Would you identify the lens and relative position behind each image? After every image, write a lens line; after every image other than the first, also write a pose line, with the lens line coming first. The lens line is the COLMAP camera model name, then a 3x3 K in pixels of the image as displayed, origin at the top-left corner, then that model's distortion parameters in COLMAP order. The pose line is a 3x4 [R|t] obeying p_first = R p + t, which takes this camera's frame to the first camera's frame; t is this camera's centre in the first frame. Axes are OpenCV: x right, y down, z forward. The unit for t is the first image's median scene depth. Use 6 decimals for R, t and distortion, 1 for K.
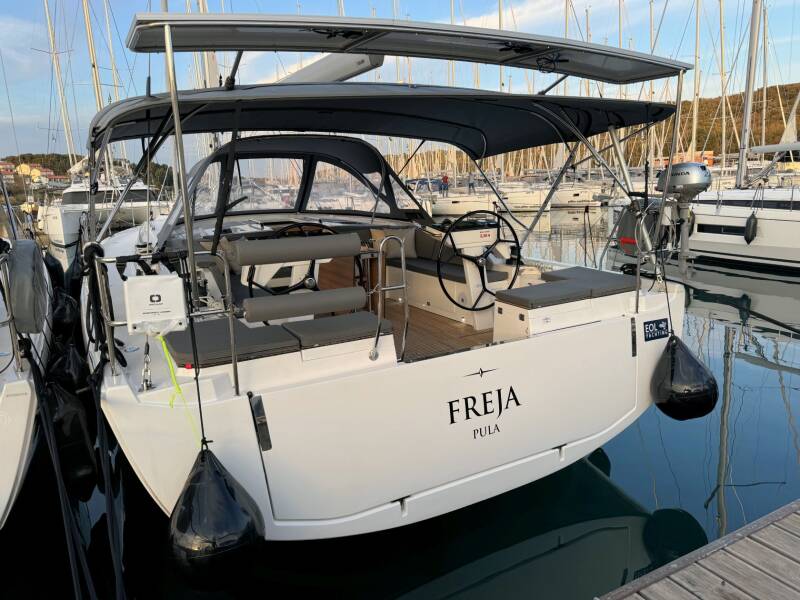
lens RADIAL K [[558.1, 0, 400.5], [0, 558.1, 302.8], [0, 0, 1]] dist [0.096548, -0.124884]
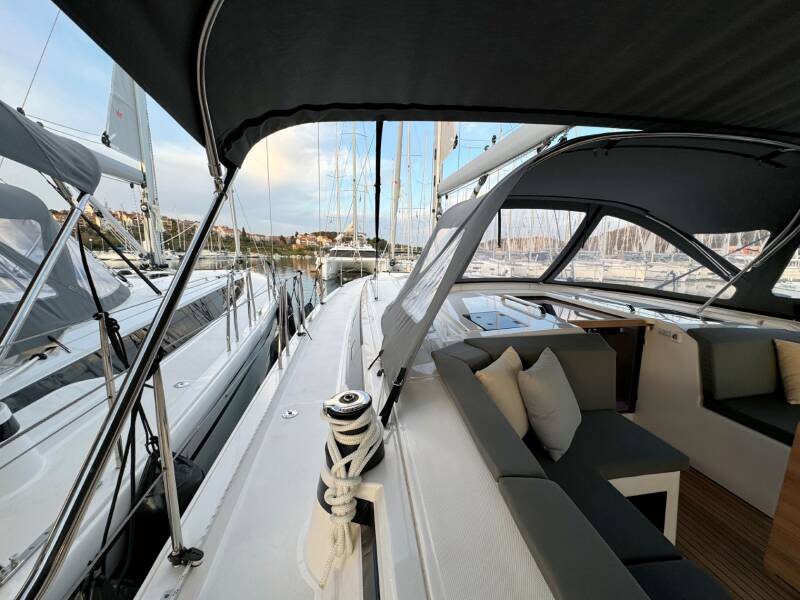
lens RADIAL K [[319.5, 0, 400.9], [0, 319.5, 297.3], [0, 0, 1]] dist [-0.001669, -0.000148]
pose [[0.945194, 0.098389, -0.311333, -0.337573], [-0.119852, 0.991505, -0.050525, -0.138591], [0.303717, 0.085070, 0.948957, 0.752025]]
